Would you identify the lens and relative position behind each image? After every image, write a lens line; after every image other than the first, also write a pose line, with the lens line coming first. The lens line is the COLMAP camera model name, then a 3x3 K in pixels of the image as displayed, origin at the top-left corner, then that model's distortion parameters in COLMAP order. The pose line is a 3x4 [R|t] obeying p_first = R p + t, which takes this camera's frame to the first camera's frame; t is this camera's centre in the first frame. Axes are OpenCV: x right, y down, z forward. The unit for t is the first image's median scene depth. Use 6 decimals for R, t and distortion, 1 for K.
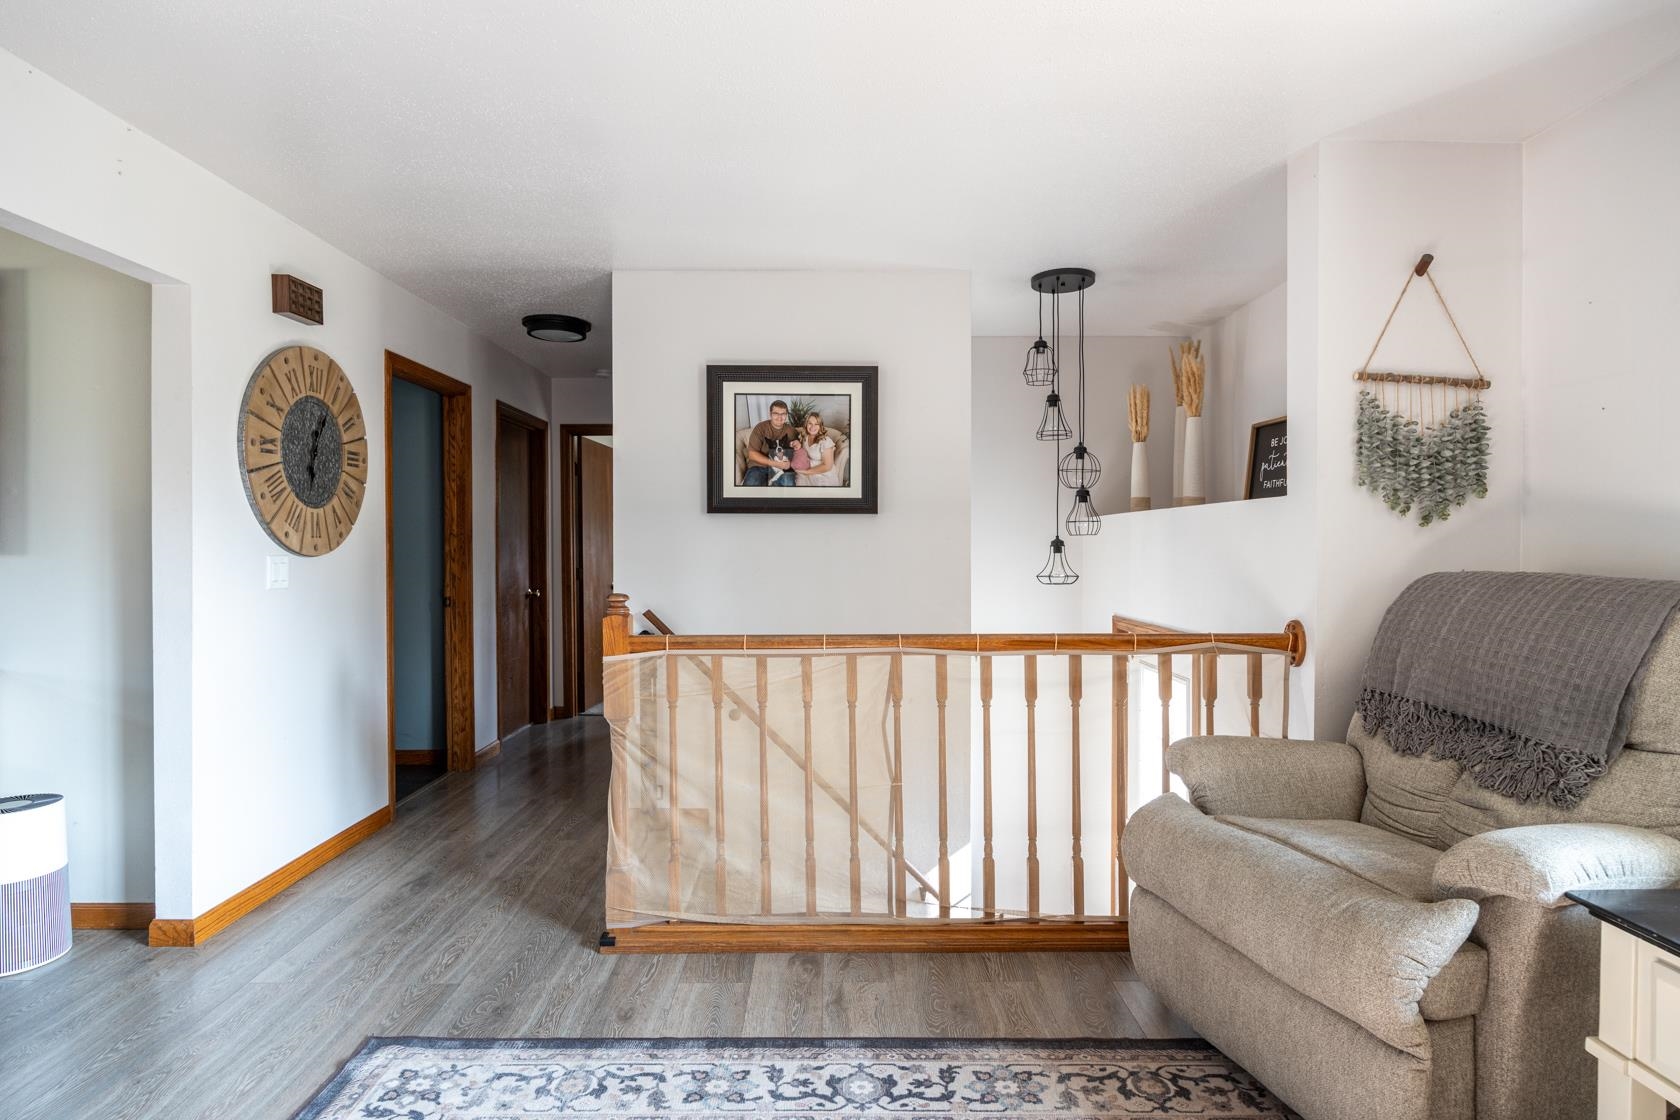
lens RADIAL K [[870.2, 0, 826.1], [0, 870.2, 556.5], [0, 0, 1]] dist [-0.008681, -0.001291]
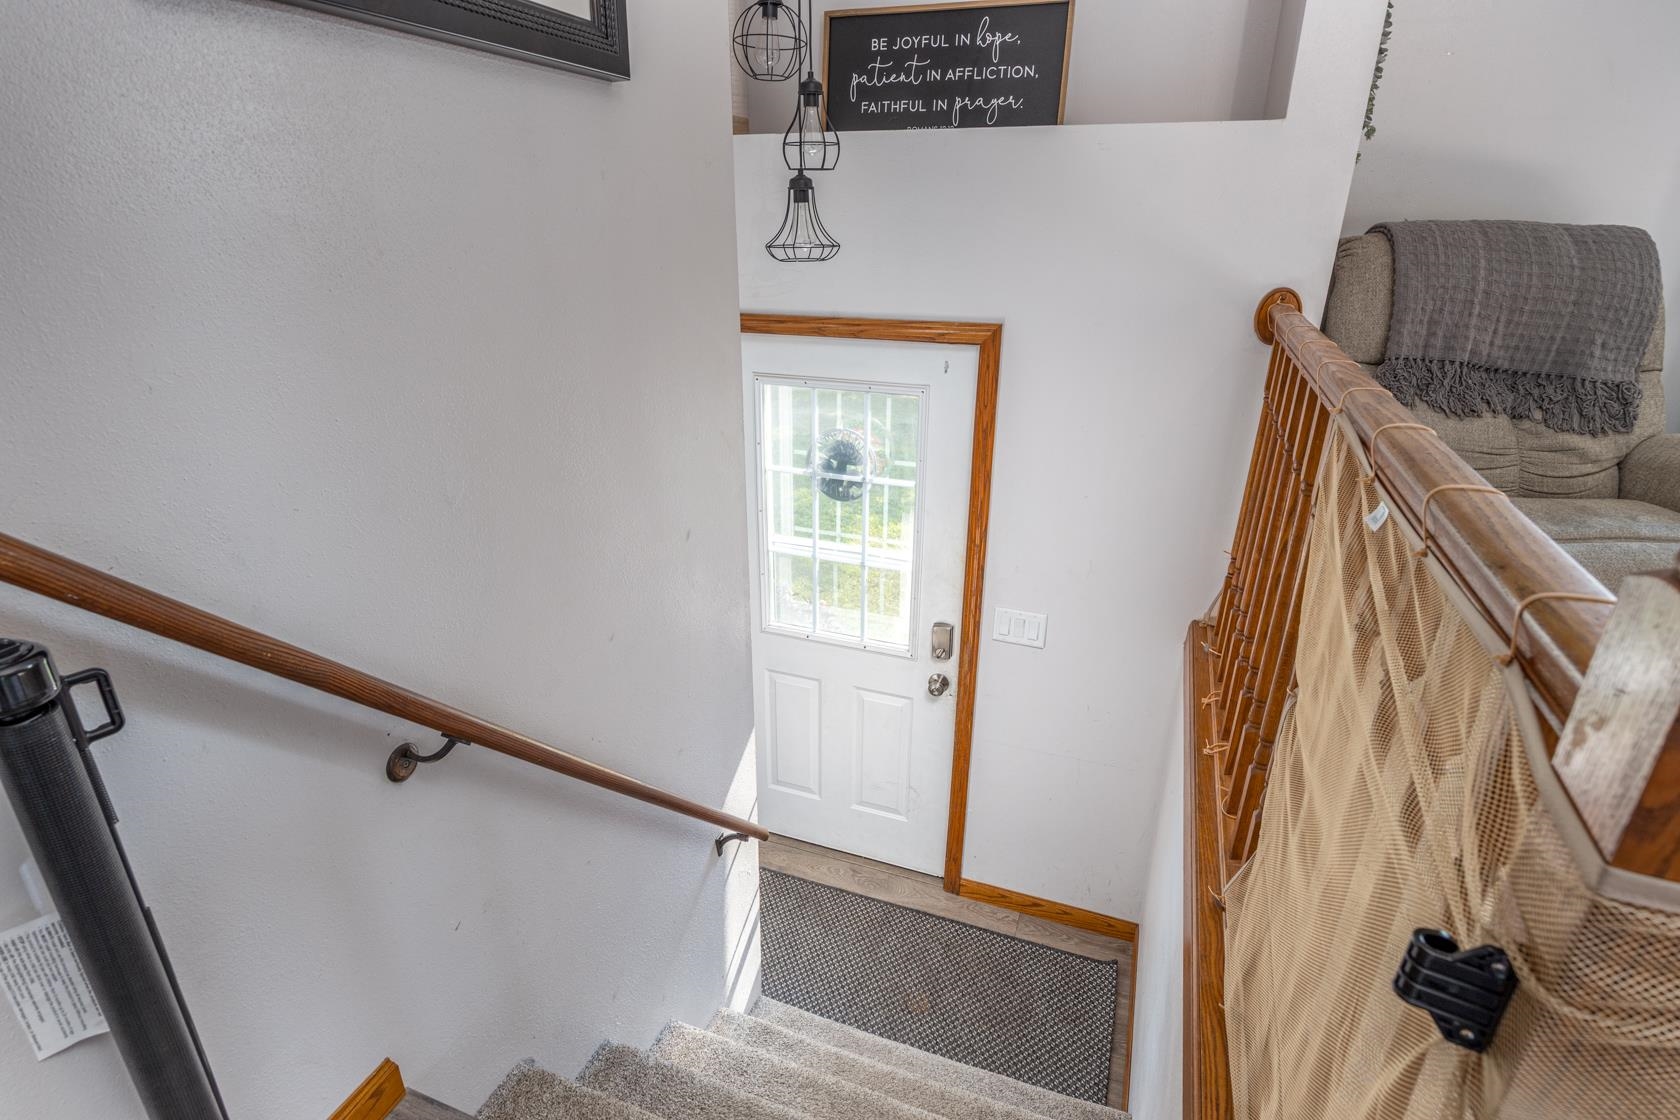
lens RADIAL K [[870.2, 0, 826.1], [0, 870.2, 556.5], [0, 0, 1]] dist [-0.008681, -0.001291]
pose [[0.342334, -0.342133, 0.875073, -0.291368], [0.011131, 0.932758, 0.360332, 0.006869], [-0.939512, -0.113614, 0.323123, 0.783564]]
